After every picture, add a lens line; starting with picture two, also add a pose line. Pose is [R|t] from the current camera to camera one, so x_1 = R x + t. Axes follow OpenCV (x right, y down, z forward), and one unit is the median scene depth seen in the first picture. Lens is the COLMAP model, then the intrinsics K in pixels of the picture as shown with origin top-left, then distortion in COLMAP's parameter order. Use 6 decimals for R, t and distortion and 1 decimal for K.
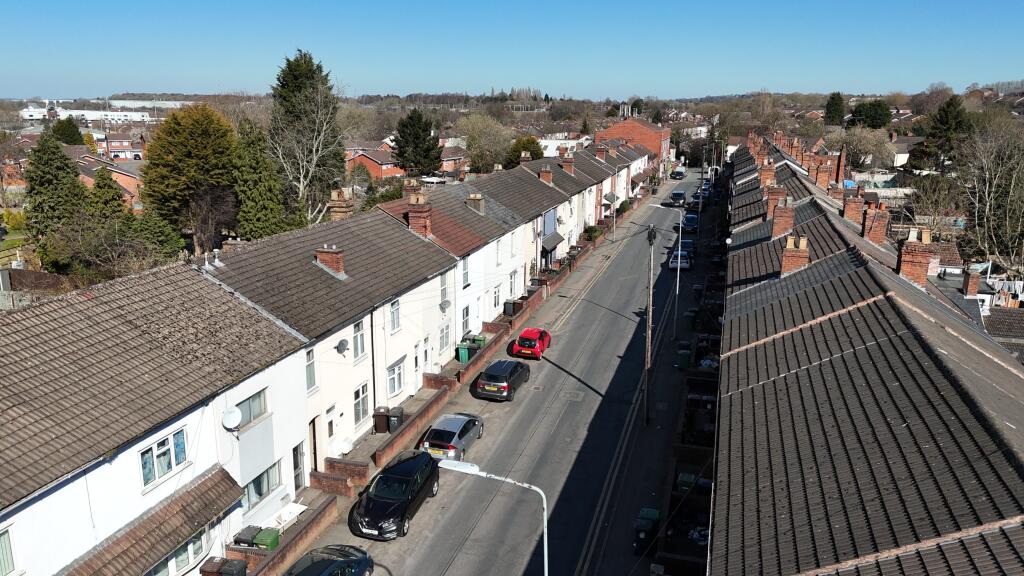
lens RADIAL K [[740.1, 0, 515.9], [0, 740.1, 293.2], [0, 0, 1]] dist [0.025838, -0.010845]
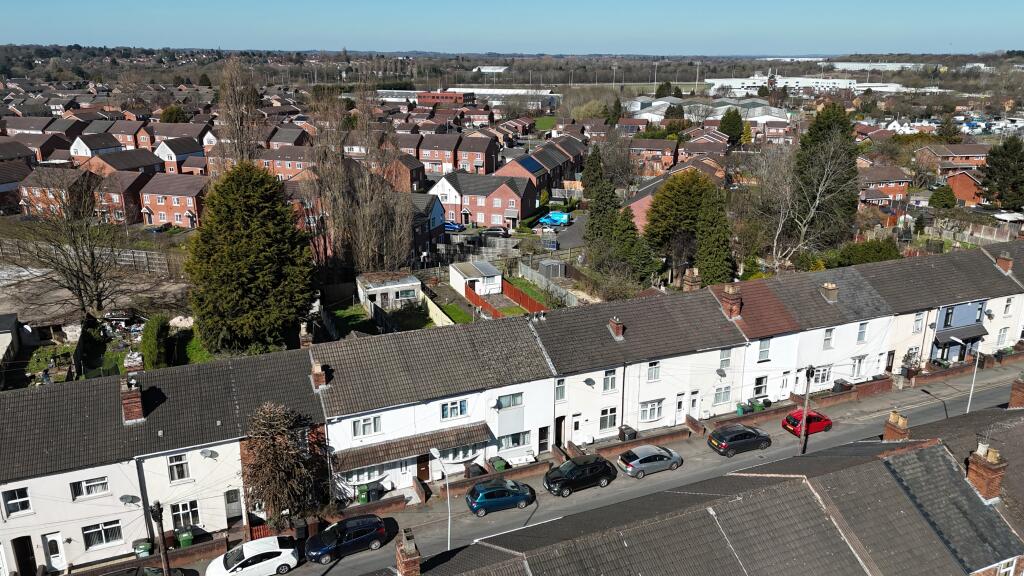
lens RADIAL K [[740.1, 0, 514.3], [0, 740.1, 284.4], [0, 0, 1]] dist [0.025838, -0.010845]
pose [[0.629077, 0.216298, -0.746644, 0.822891], [-0.182307, 0.974771, 0.128785, -0.313766], [0.755663, 0.055103, 0.652639, -0.229270]]
